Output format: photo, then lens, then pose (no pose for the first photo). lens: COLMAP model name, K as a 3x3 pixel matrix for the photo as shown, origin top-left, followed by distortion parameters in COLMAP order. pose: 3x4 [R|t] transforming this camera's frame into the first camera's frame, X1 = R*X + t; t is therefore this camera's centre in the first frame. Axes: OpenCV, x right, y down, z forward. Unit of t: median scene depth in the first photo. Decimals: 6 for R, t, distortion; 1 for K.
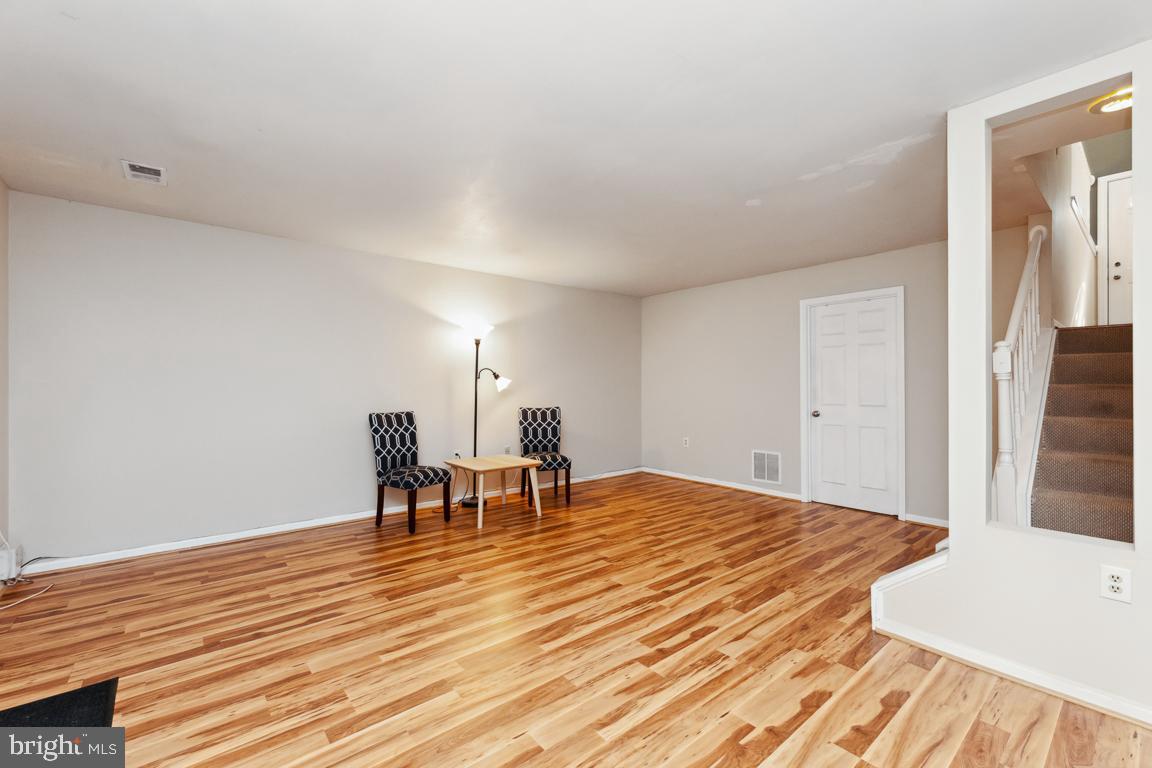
lens RADIAL K [[481.3, 0, 580.0], [0, 481.3, 383.0], [0, 0, 1]] dist [-0.000627, -0.000037]
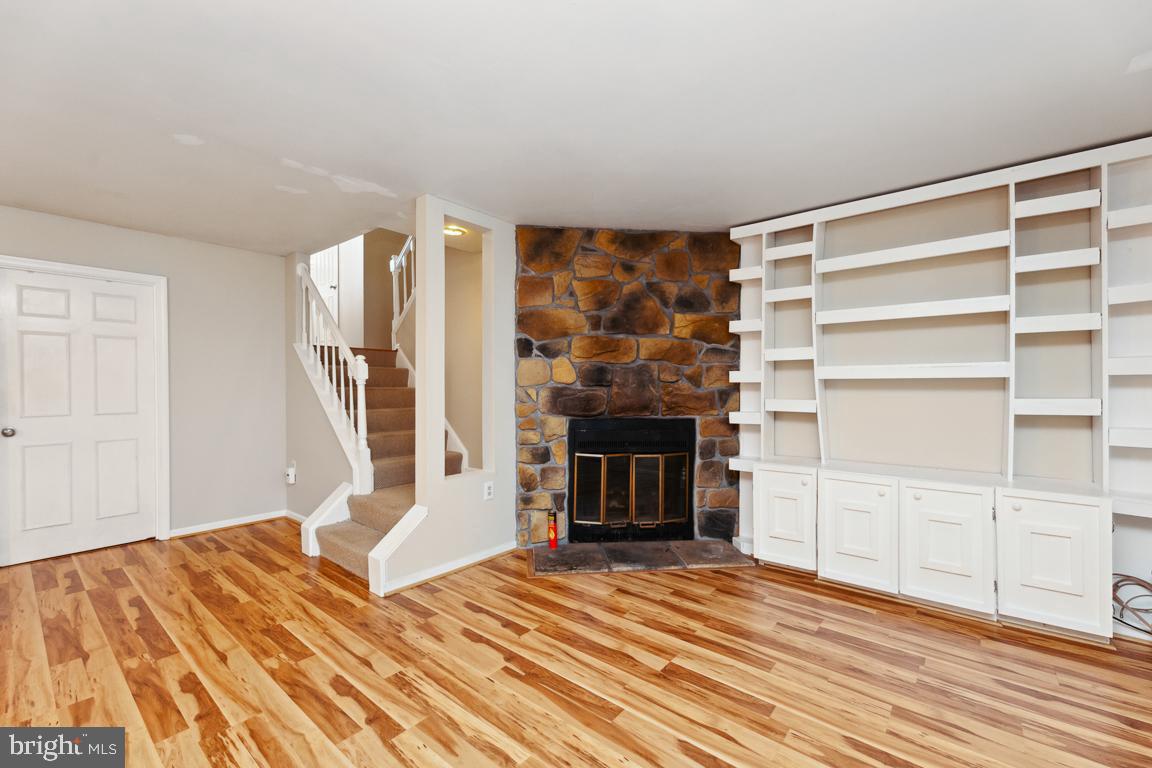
lens RADIAL K [[473.8, 0, 581.7], [0, 473.8, 387.8], [0, 0, 1]] dist [0.002207, 0.000017]
pose [[-0.180873, -0.004147, 0.983498, -0.643074], [-0.003849, 0.999986, 0.003509, -0.003596], [-0.983499, -0.003150, -0.180886, 0.763194]]
